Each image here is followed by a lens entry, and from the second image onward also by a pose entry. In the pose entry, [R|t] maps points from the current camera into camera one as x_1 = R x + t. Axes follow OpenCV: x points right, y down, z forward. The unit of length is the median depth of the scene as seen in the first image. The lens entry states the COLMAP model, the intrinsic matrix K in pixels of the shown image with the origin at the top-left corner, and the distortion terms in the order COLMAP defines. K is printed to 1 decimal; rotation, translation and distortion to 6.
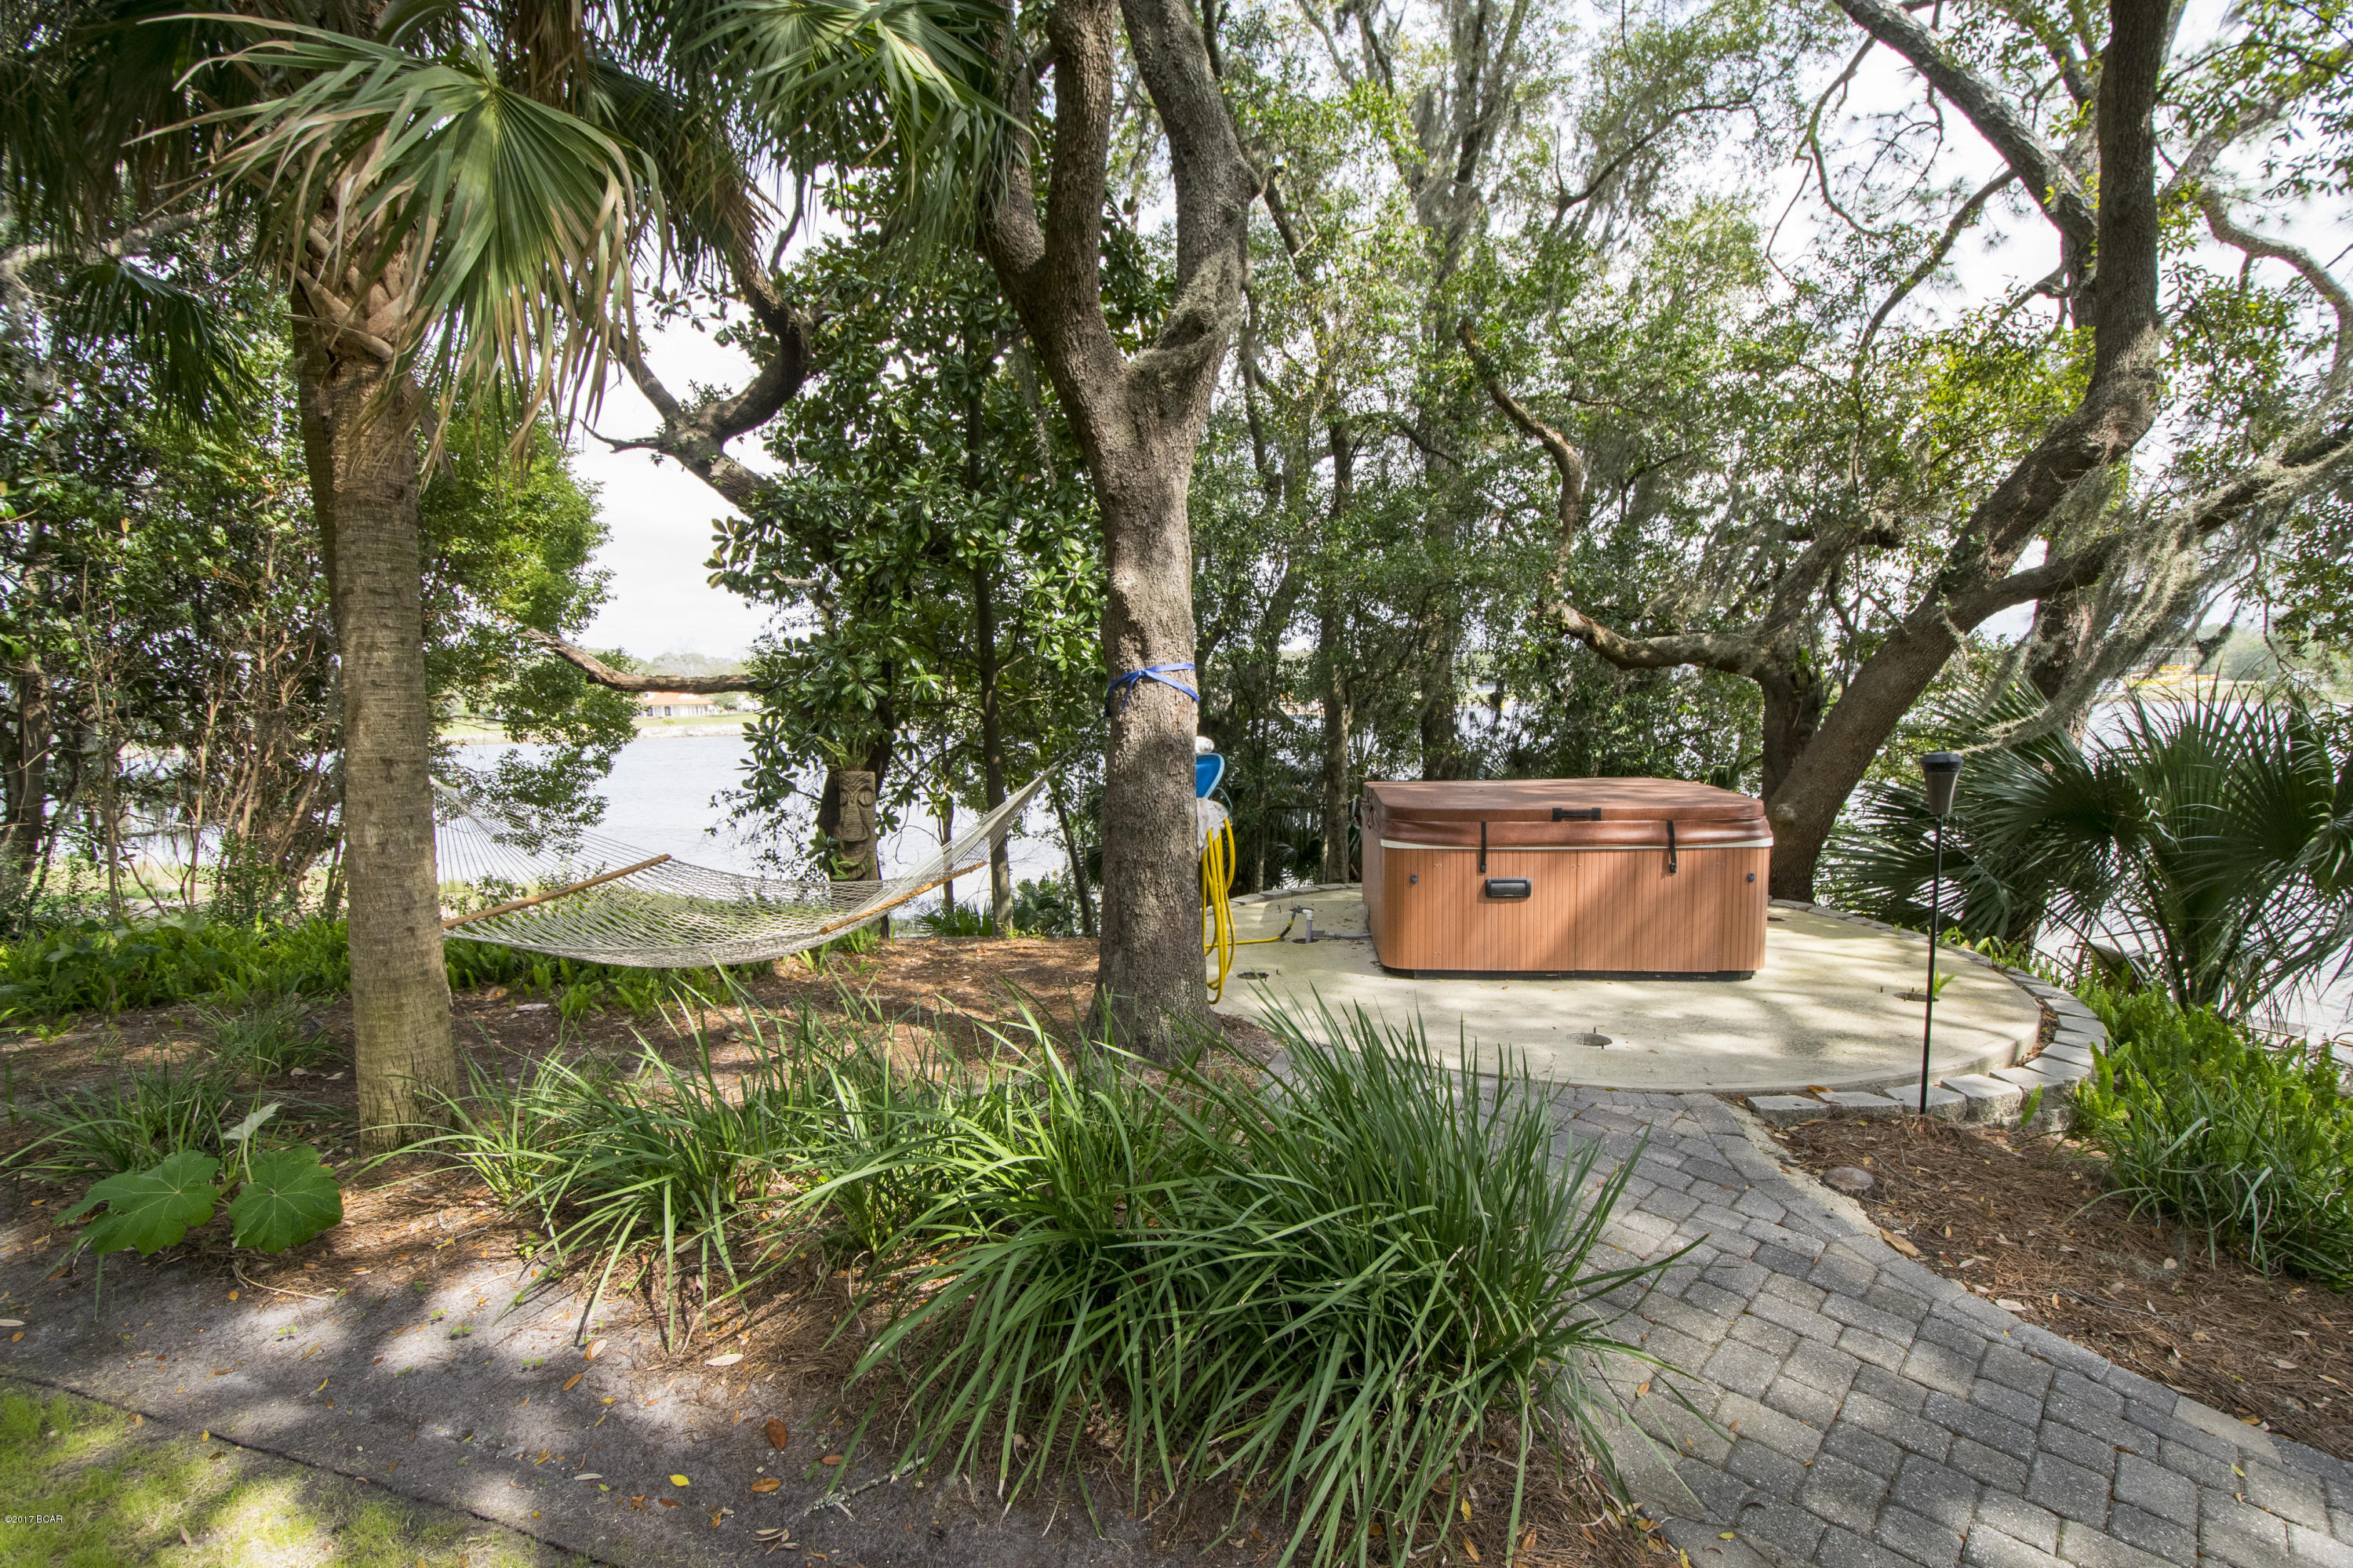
lens RADIAL K [[1042.3, 0, 1176.5], [0, 1042.3, 784.0], [0, 0, 1]] dist [0.000581, -0.000366]
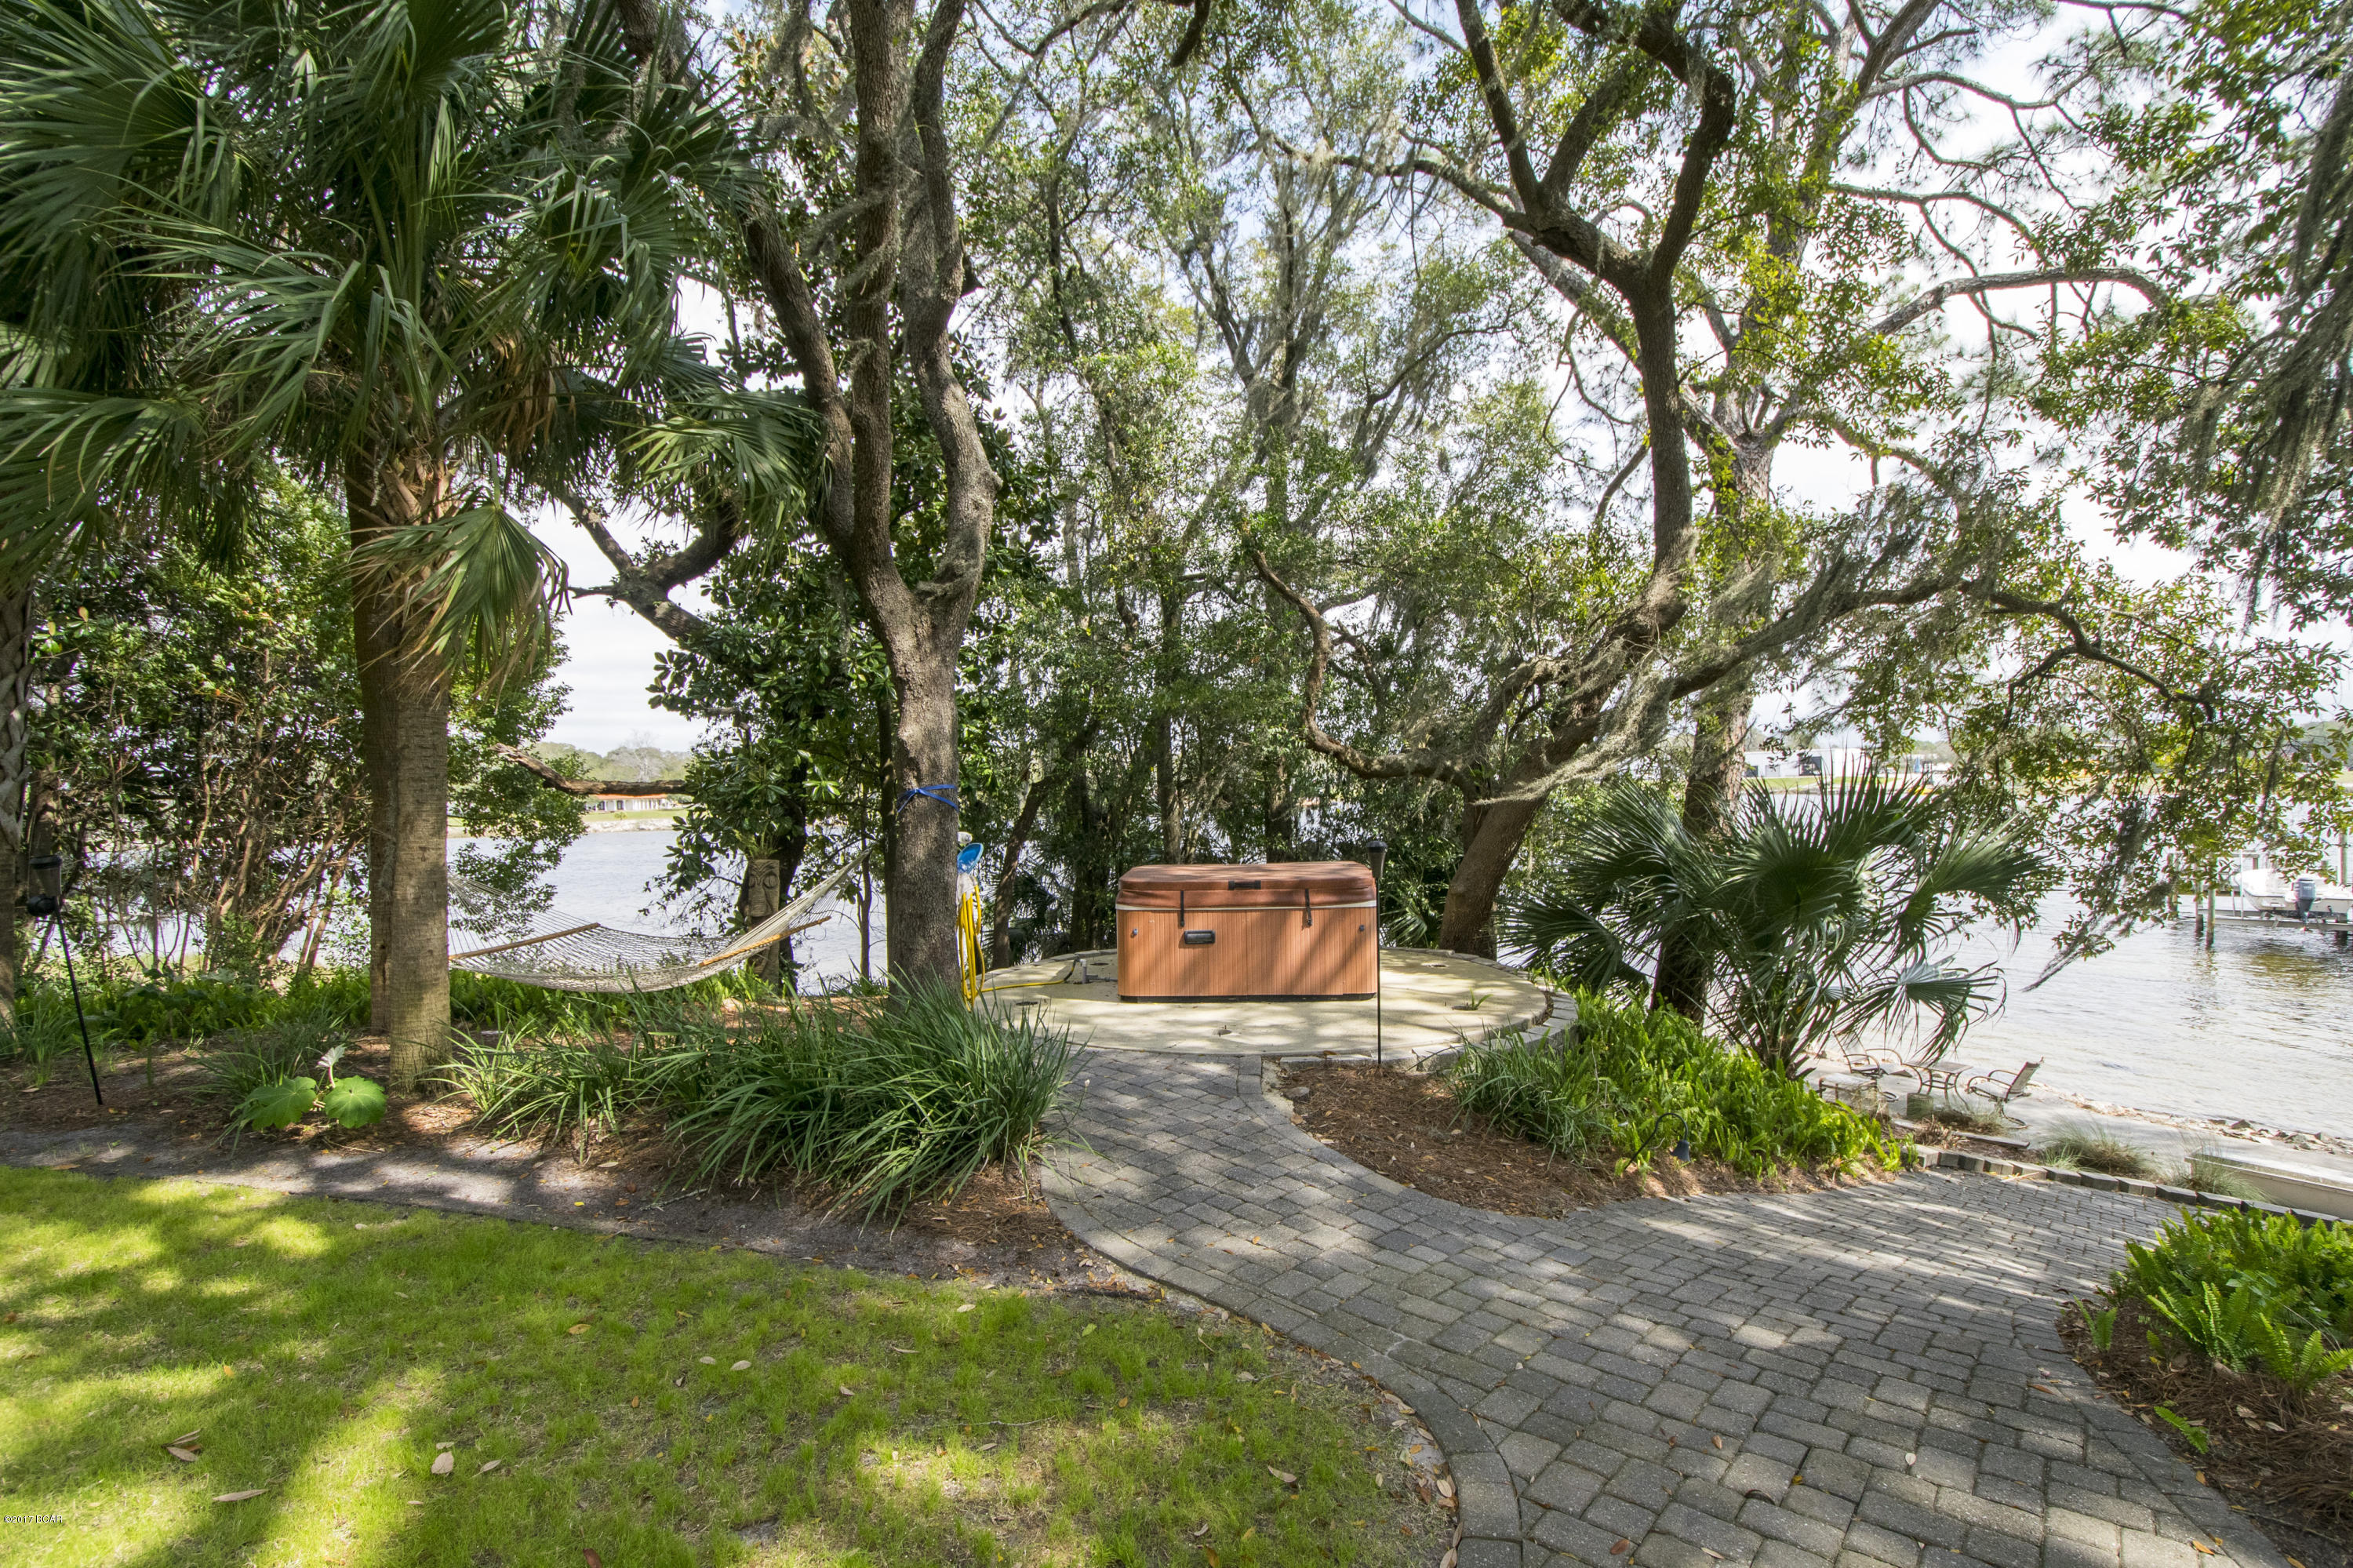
lens RADIAL K [[1042.3, 0, 1176.5], [0, 1042.3, 784.0], [0, 0, 1]] dist [0.000581, -0.000366]
pose [[0.999354, -0.000486, 0.035934, 0.108963], [0.003694, 0.996001, -0.089271, 0.008287], [-0.035747, 0.089346, 0.995359, -0.200148]]
